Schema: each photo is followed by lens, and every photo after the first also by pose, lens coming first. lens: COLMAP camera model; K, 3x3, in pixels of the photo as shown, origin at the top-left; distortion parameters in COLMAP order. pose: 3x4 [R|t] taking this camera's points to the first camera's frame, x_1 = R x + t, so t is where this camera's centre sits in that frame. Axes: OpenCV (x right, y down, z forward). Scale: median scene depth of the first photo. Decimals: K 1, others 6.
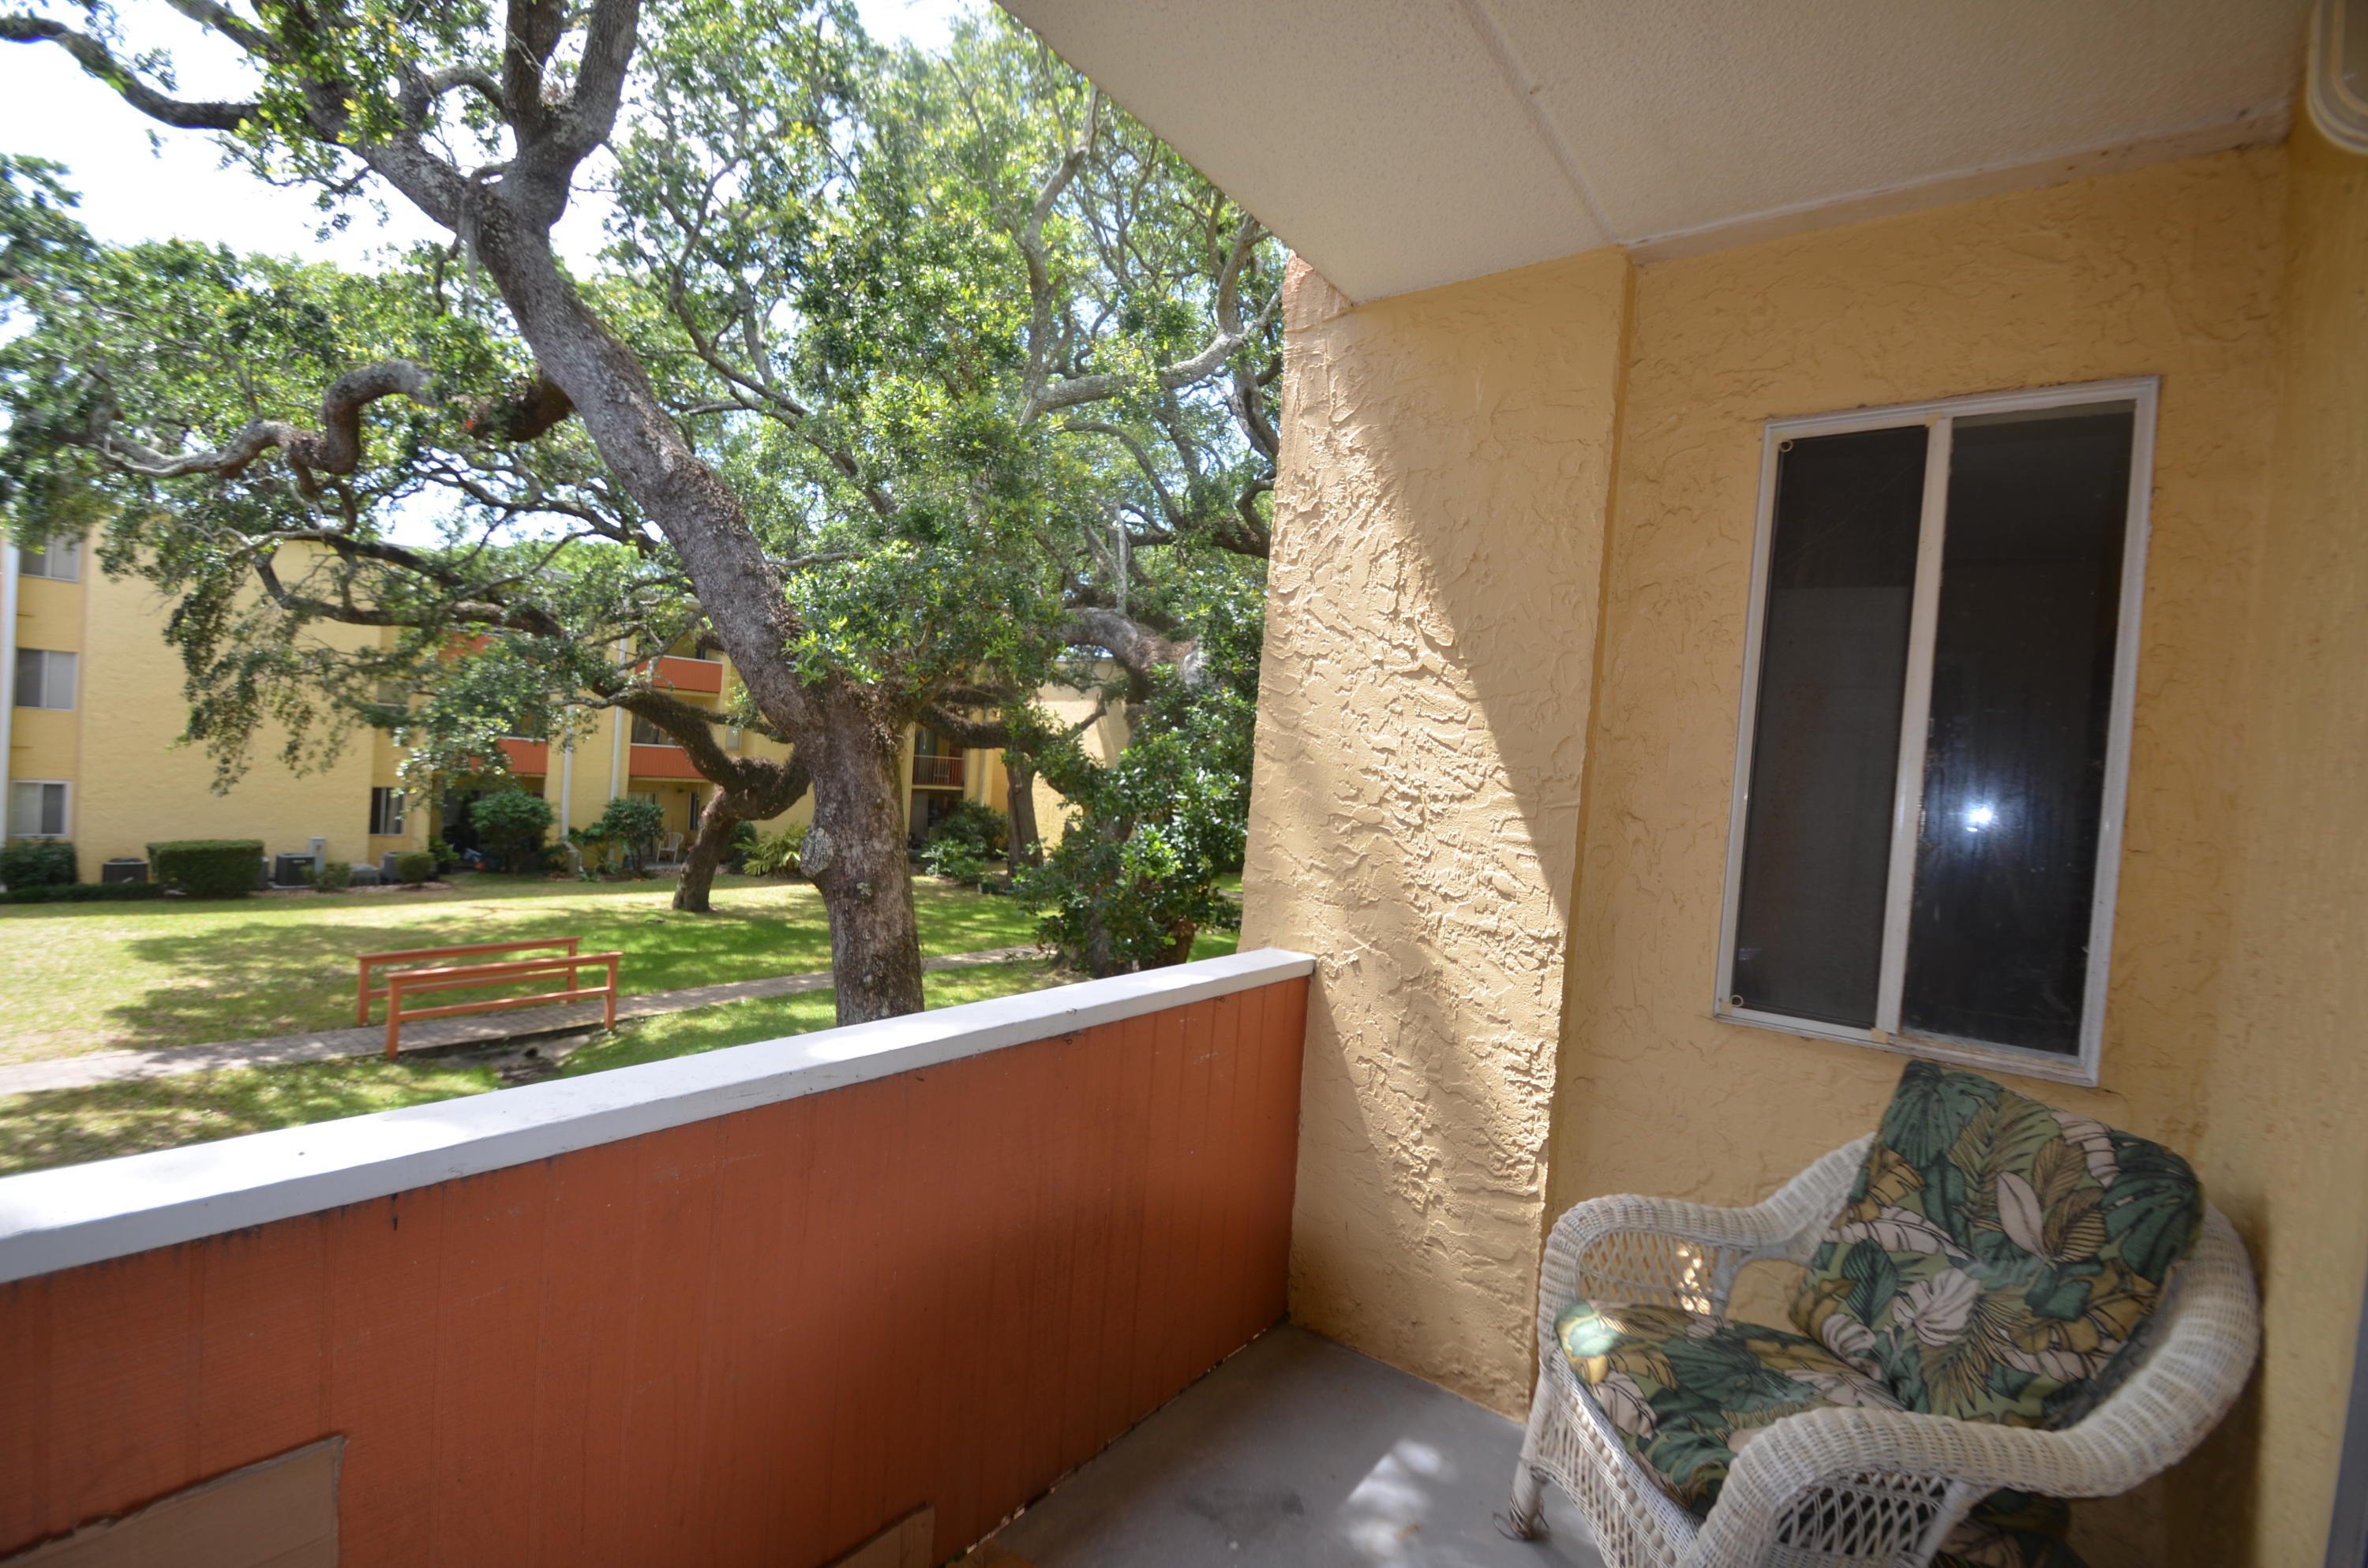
lens RADIAL K [[1067.9, 0, 1175.6], [0, 1067.9, 784.4], [0, 0, 1]] dist [-0.008359, -0.001083]
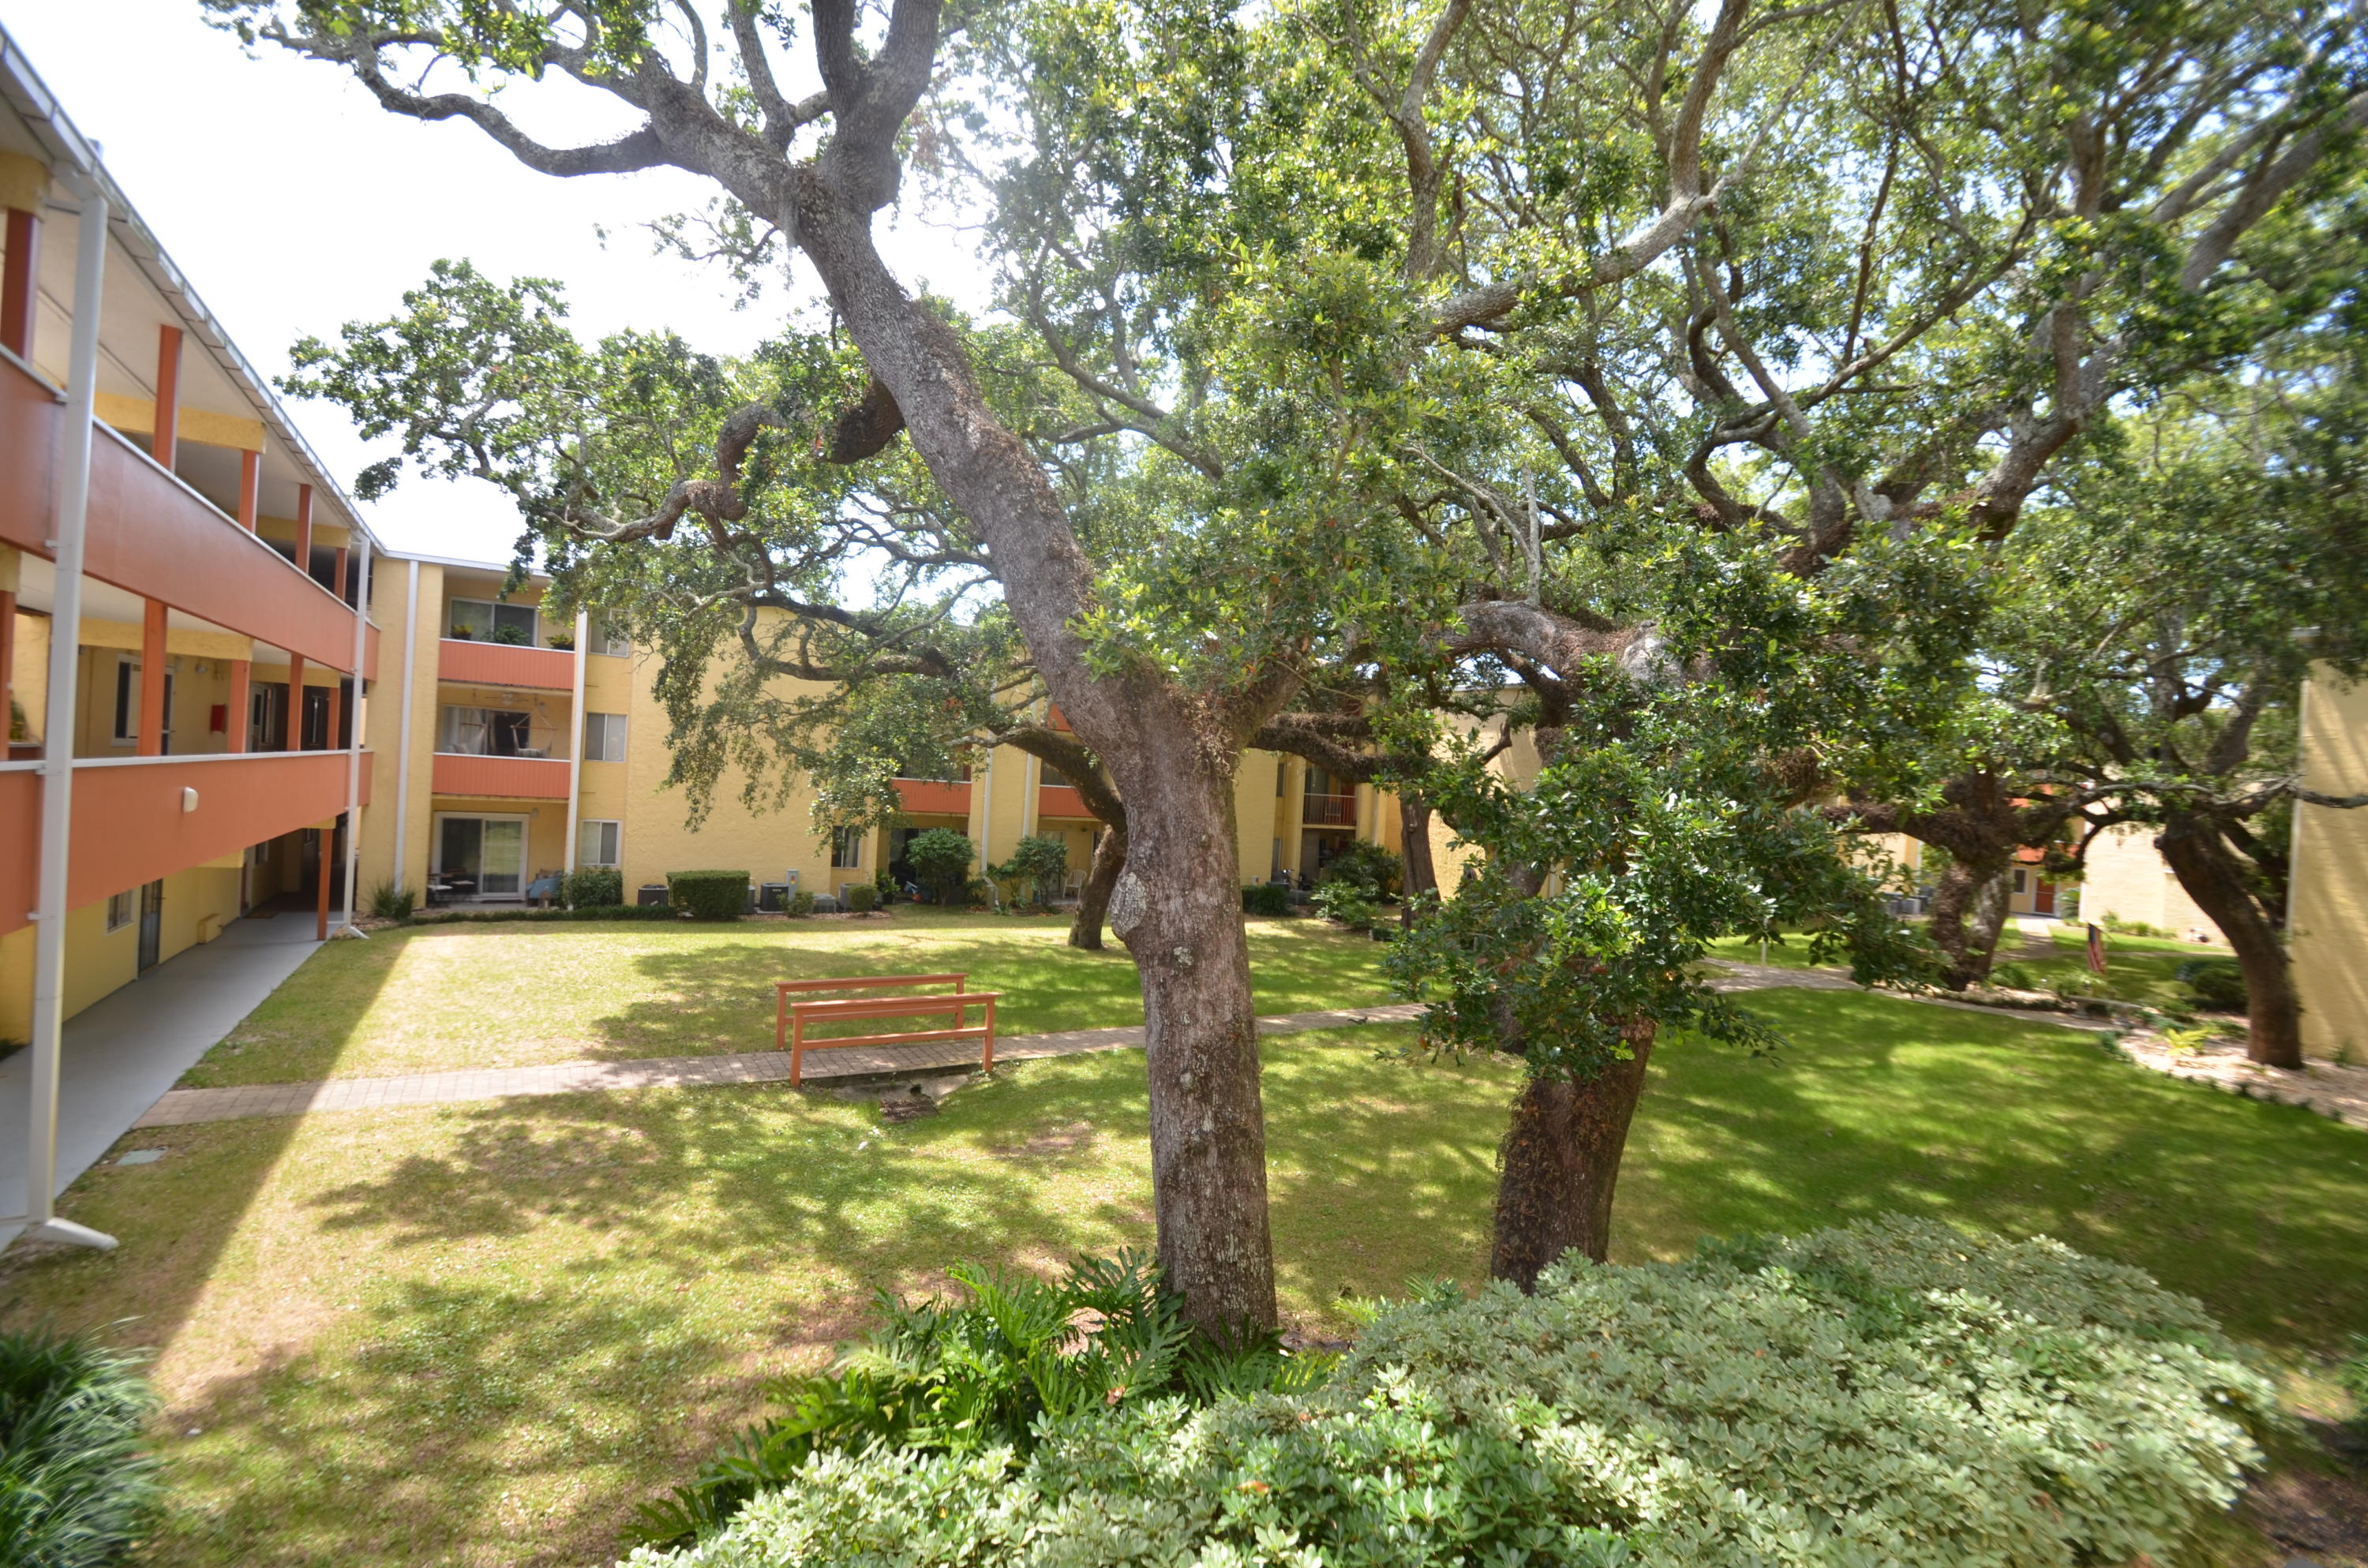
lens RADIAL K [[1067.9, 0, 1169.6], [0, 1067.9, 803.4], [0, 0, 1]] dist [-0.008359, -0.001083]
pose [[0.930776, -0.007592, -0.365512, -0.010855], [0.000257, 0.999798, -0.020112, 0.002918], [0.365591, 0.018626, 0.930589, 0.128143]]
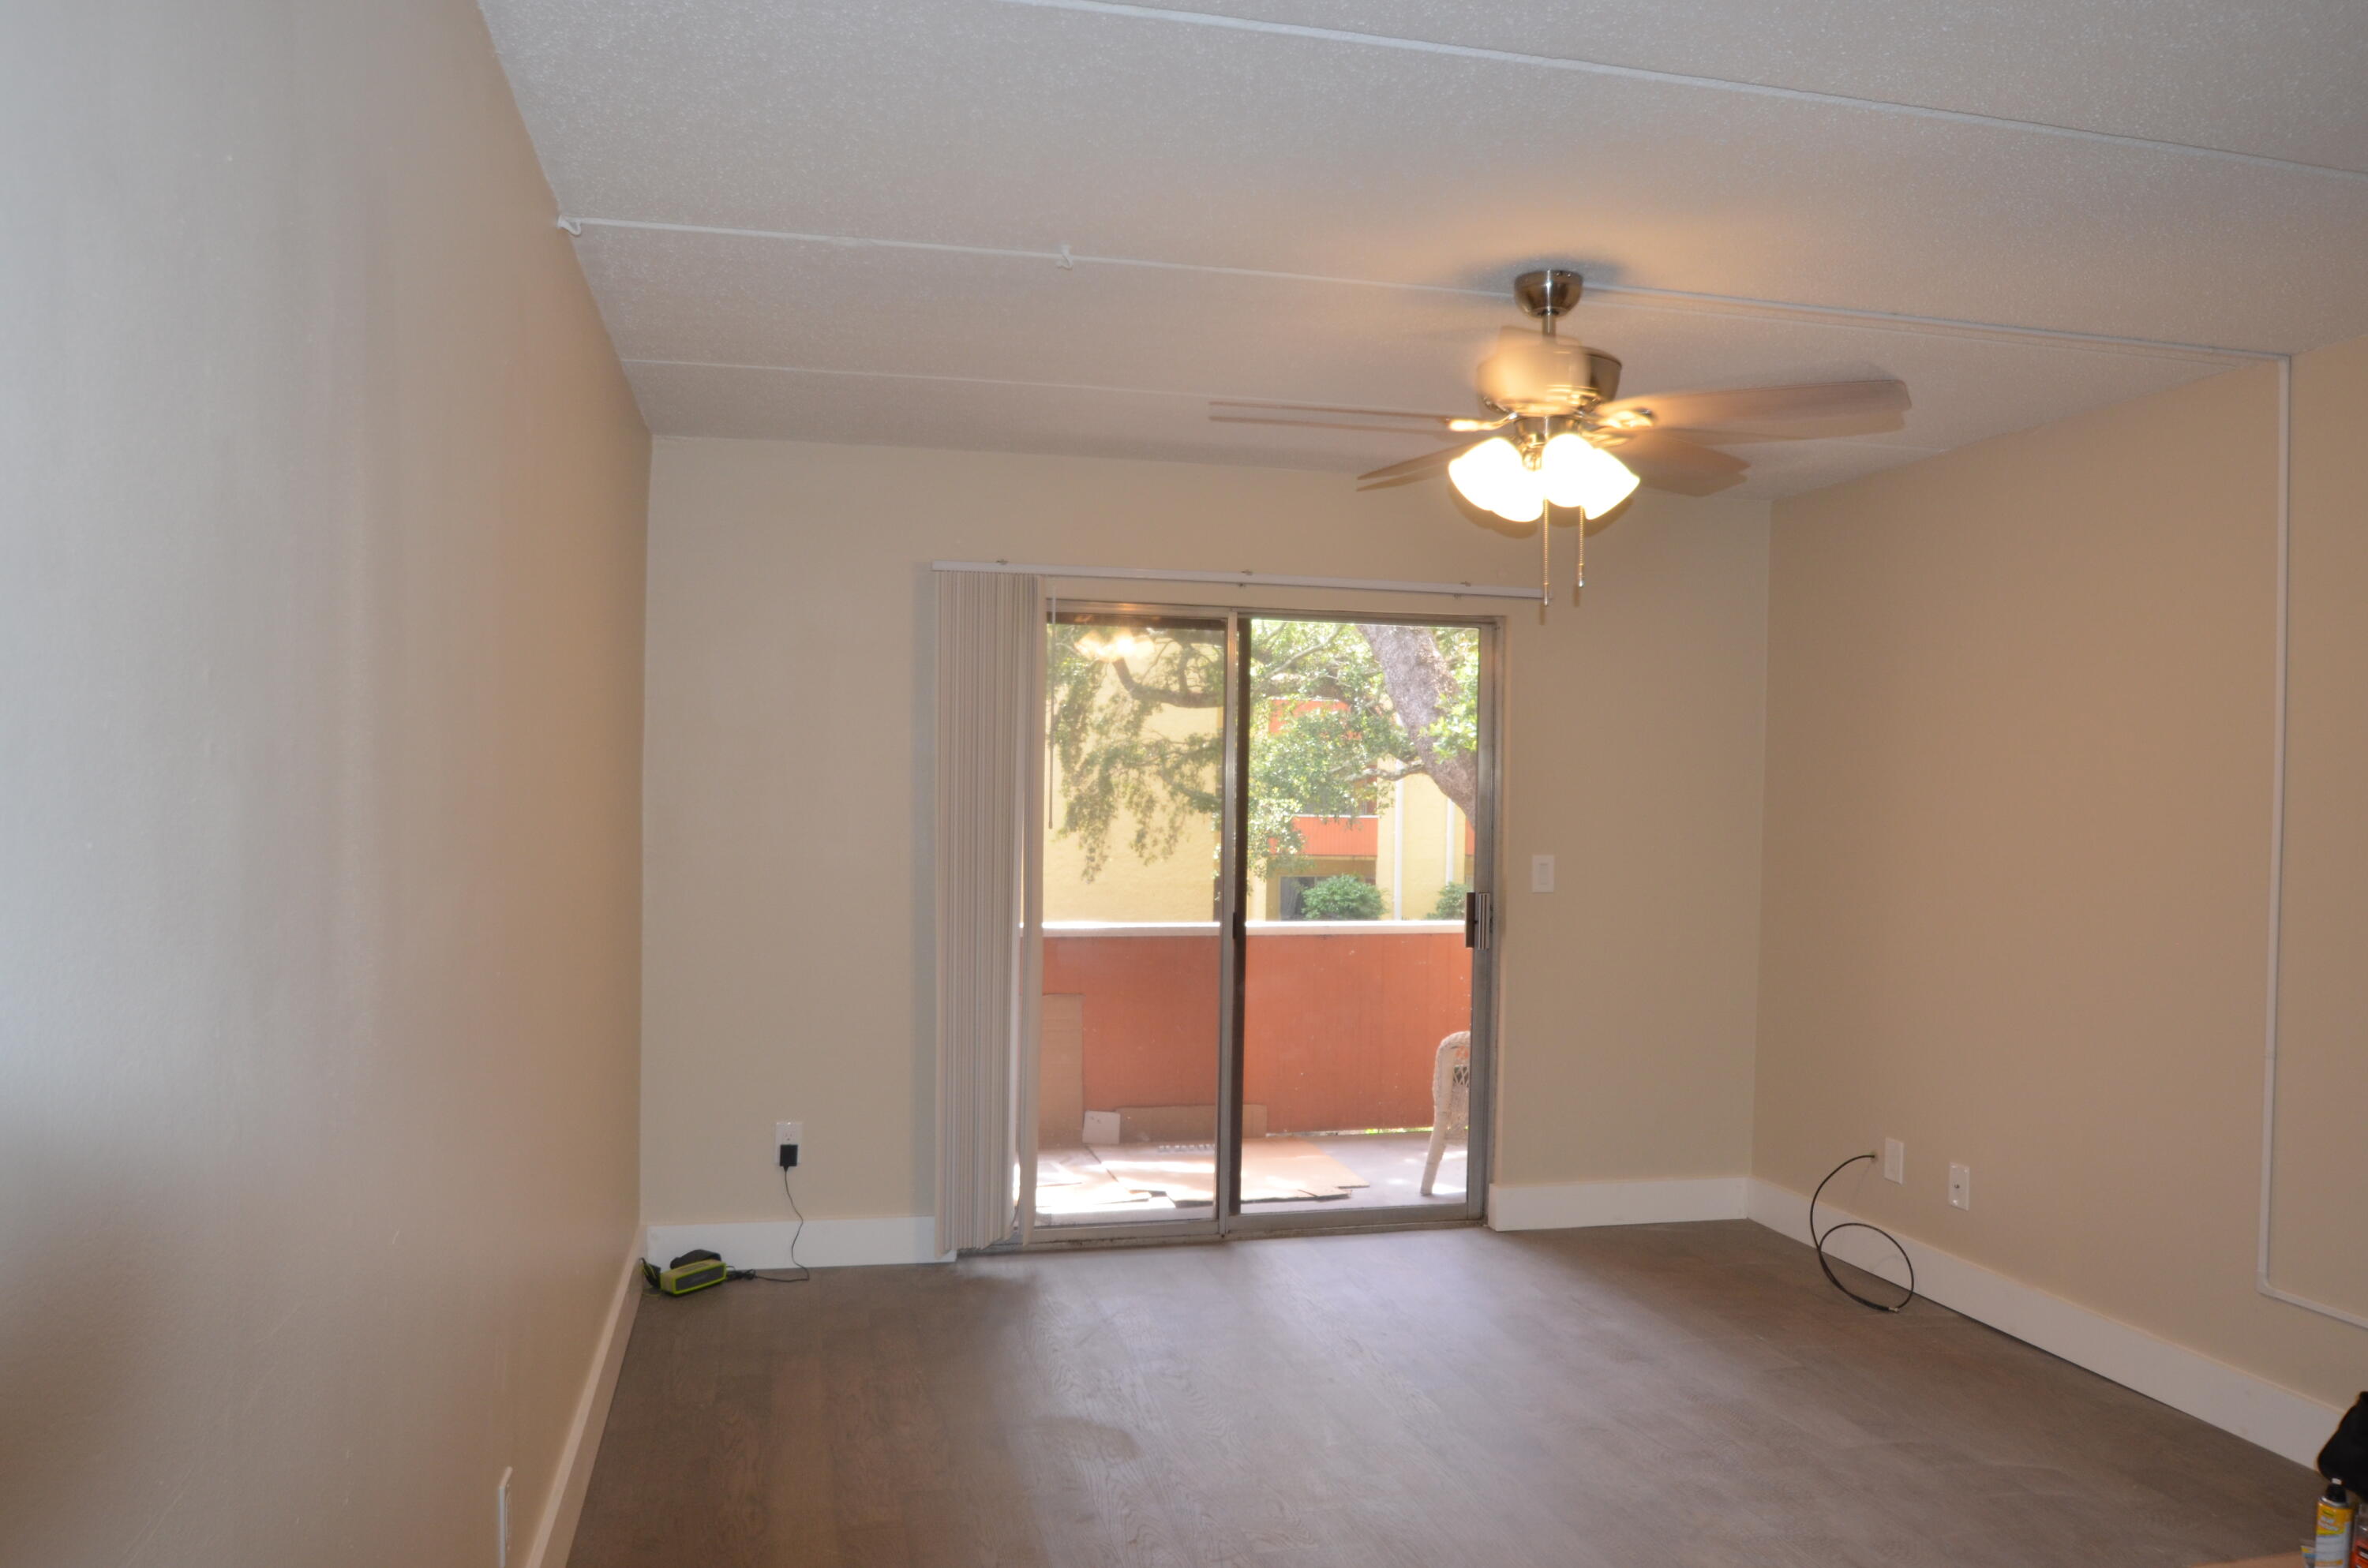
lens RADIAL K [[1606.3, 0, 1183.6], [0, 1606.3, 793.1], [0, 0, 1]] dist [0.001886, 0.000012]
pose [[0.776157, -0.055642, -0.628080, 0.213794], [0.027111, 0.998123, -0.054922, 0.012294], [0.629957, 0.025601, 0.776208, -0.219450]]
